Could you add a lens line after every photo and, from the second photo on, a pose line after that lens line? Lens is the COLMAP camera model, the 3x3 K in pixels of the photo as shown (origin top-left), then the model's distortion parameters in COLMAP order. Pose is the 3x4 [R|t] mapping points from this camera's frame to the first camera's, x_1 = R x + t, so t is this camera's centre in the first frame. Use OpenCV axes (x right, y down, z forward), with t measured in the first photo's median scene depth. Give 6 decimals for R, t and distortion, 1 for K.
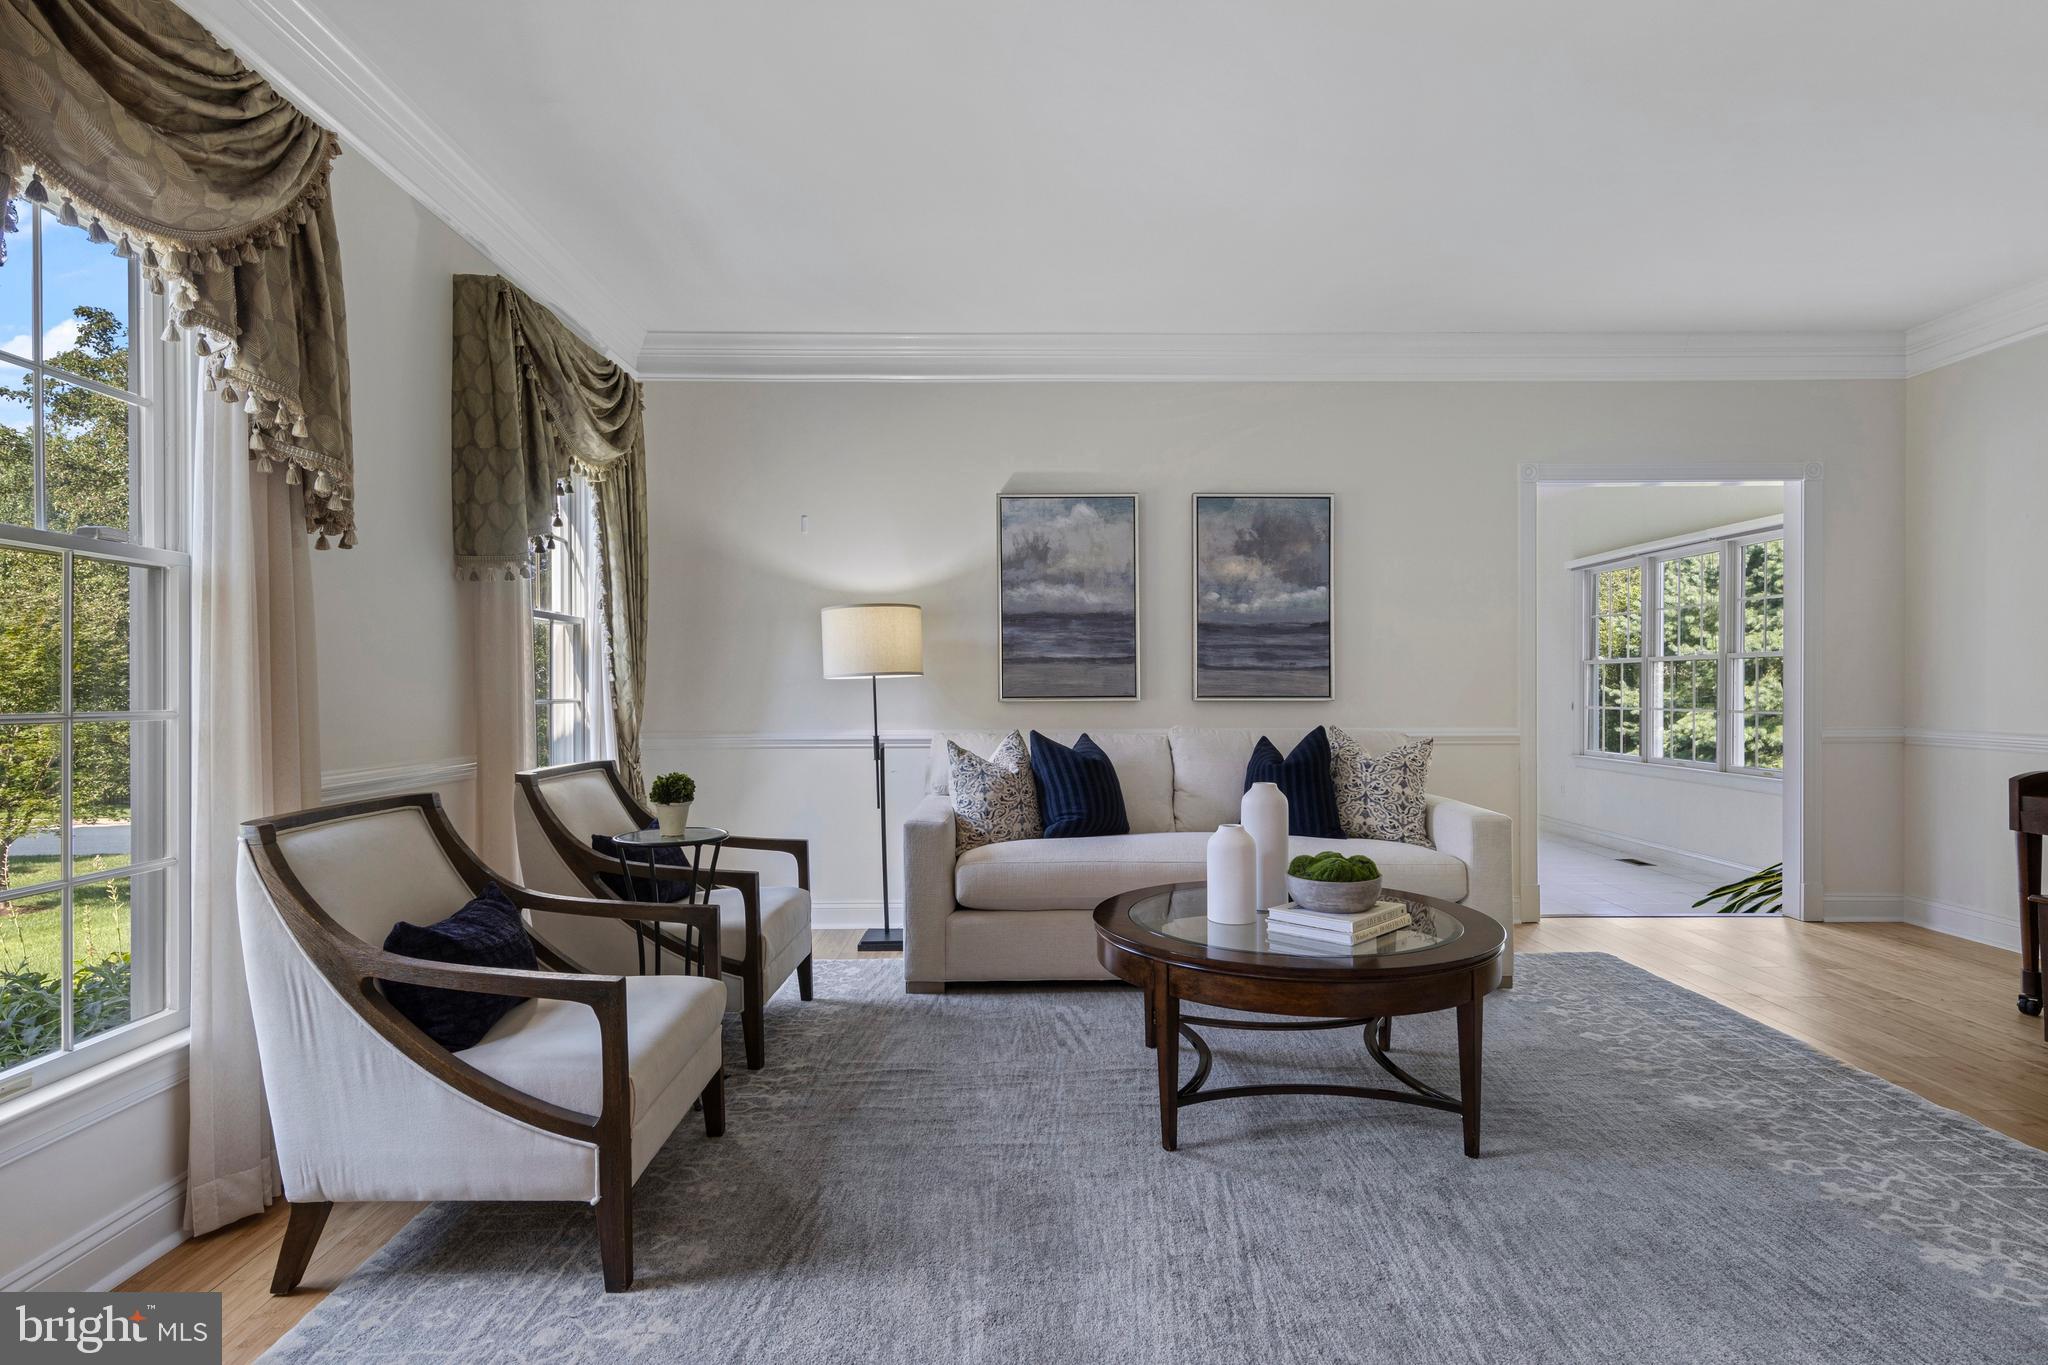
lens RADIAL K [[1048.0, 0, 1011.1], [0, 1048.0, 685.5], [0, 0, 1]] dist [0.010368, -0.003081]
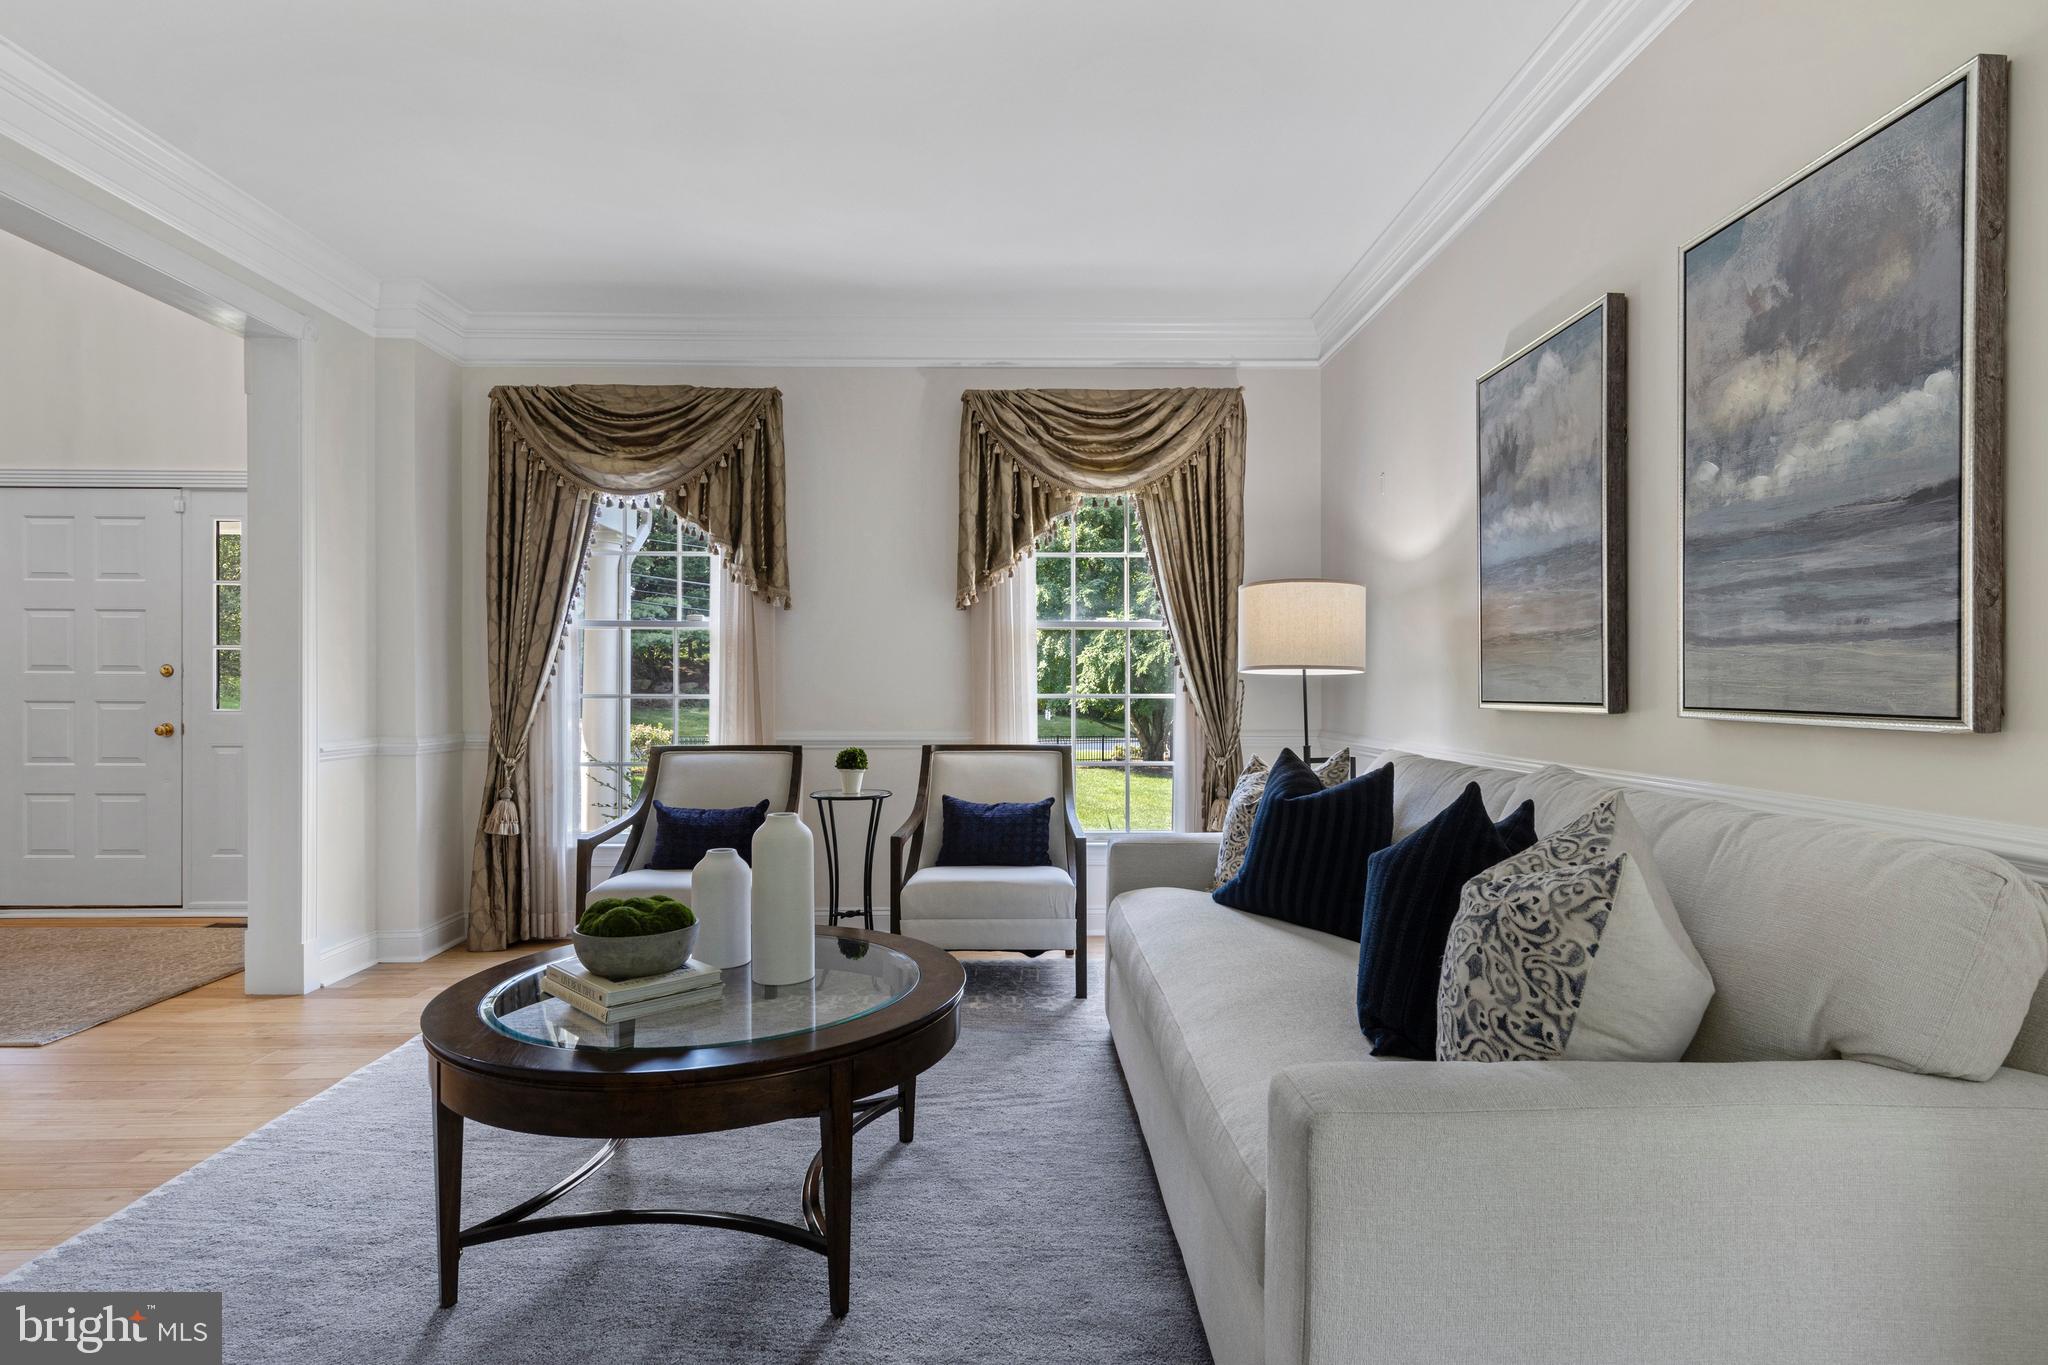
lens RADIAL K [[1048.0, 0, 1012.8], [0, 1048.0, 685.8], [0, 0, 1]] dist [0.010368, -0.003081]
pose [[0.004916, 0.003984, -0.999980, 0.616014], [0.002629, 0.999989, 0.003997, -0.001222], [0.999984, -0.002649, 0.004905, 0.717194]]
